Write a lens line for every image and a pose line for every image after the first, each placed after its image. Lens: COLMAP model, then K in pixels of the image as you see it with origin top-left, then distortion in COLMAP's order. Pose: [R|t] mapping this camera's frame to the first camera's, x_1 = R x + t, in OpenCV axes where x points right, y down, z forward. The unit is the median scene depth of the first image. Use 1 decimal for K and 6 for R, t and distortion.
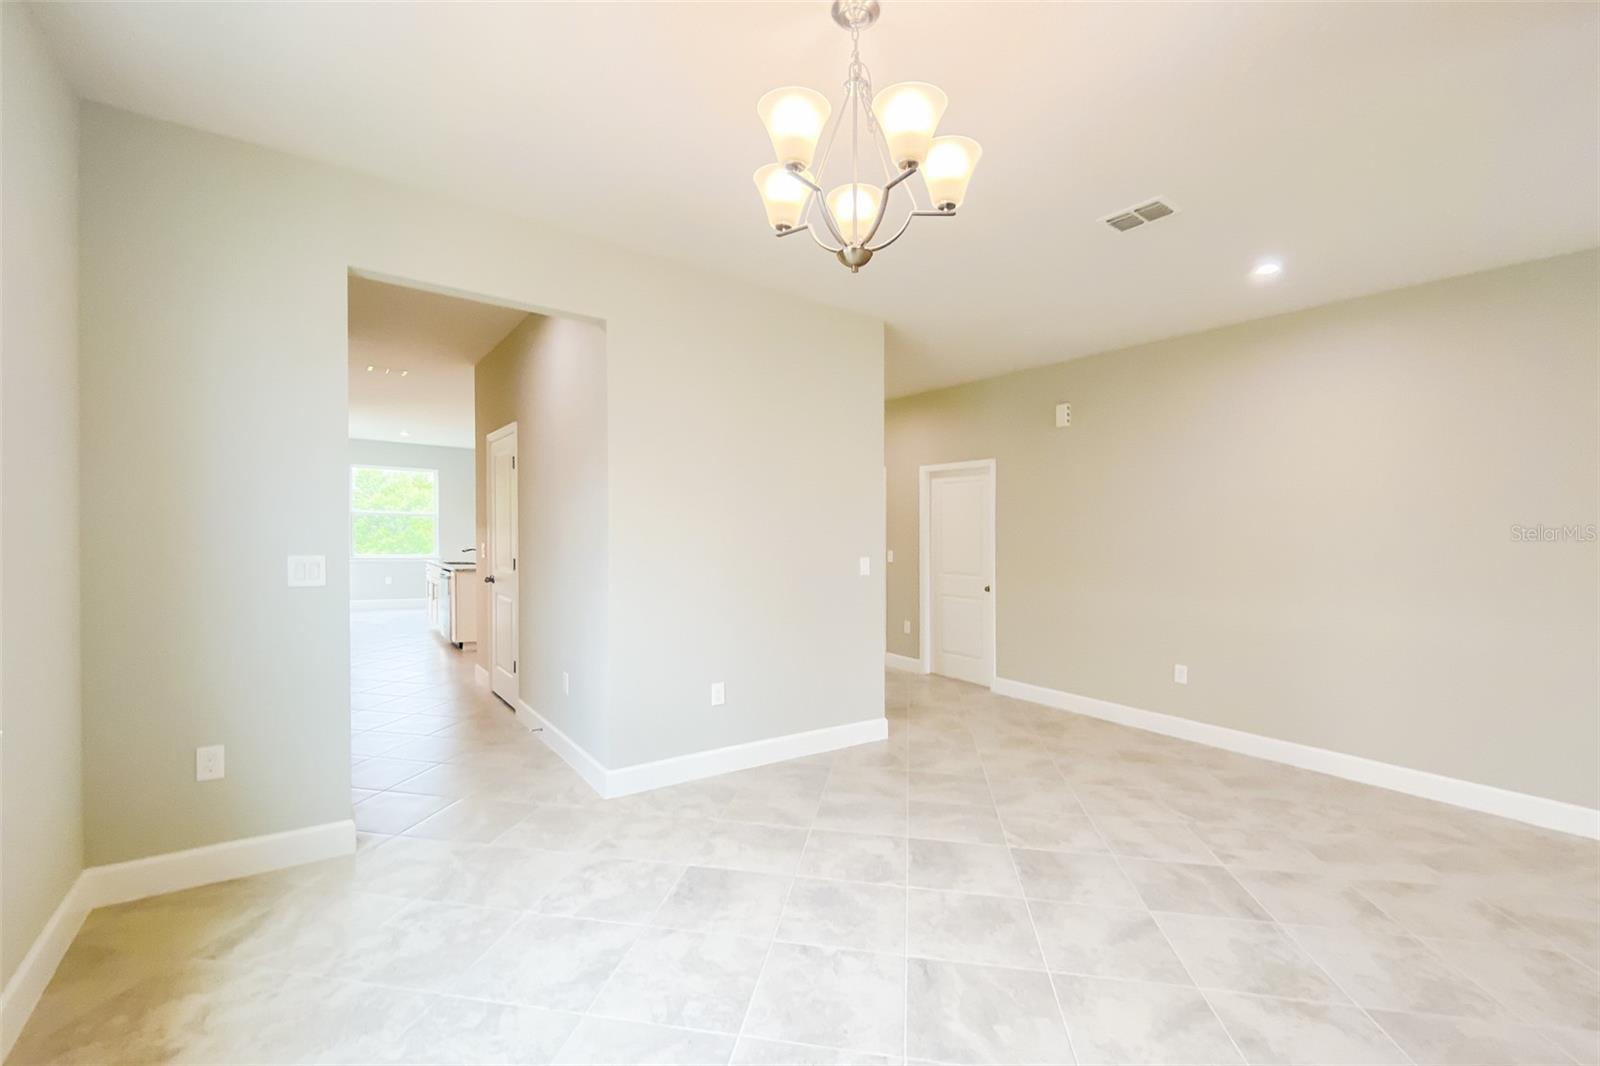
lens RADIAL K [[668.7, 0, 791.0], [0, 668.7, 525.9], [0, 0, 1]] dist [0.024275, -0.011605]
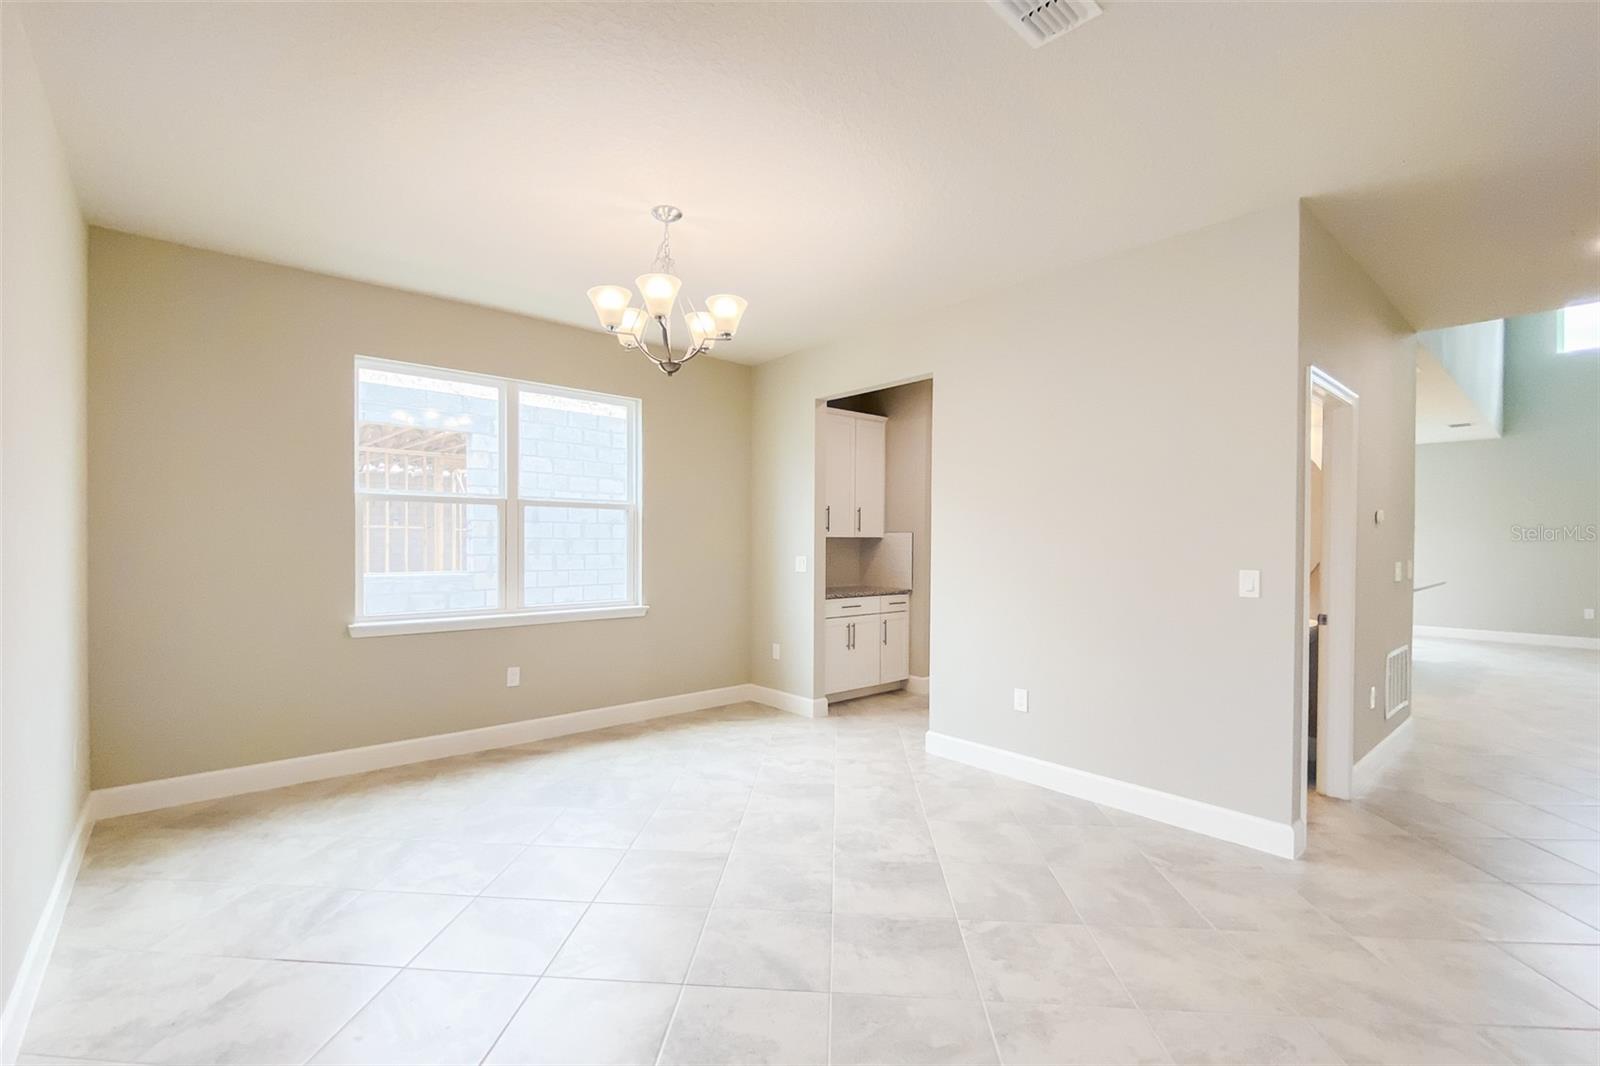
lens RADIAL K [[653.7, 0, 796.8], [0, 653.7, 546.4], [0, 0, 1]] dist [0.002633, -0.000038]
pose [[0.117826, -0.016776, -0.992893, 1.084915], [0.011609, 0.999812, -0.015516, 0.042311], [0.992966, -0.009699, 0.117998, 0.726618]]
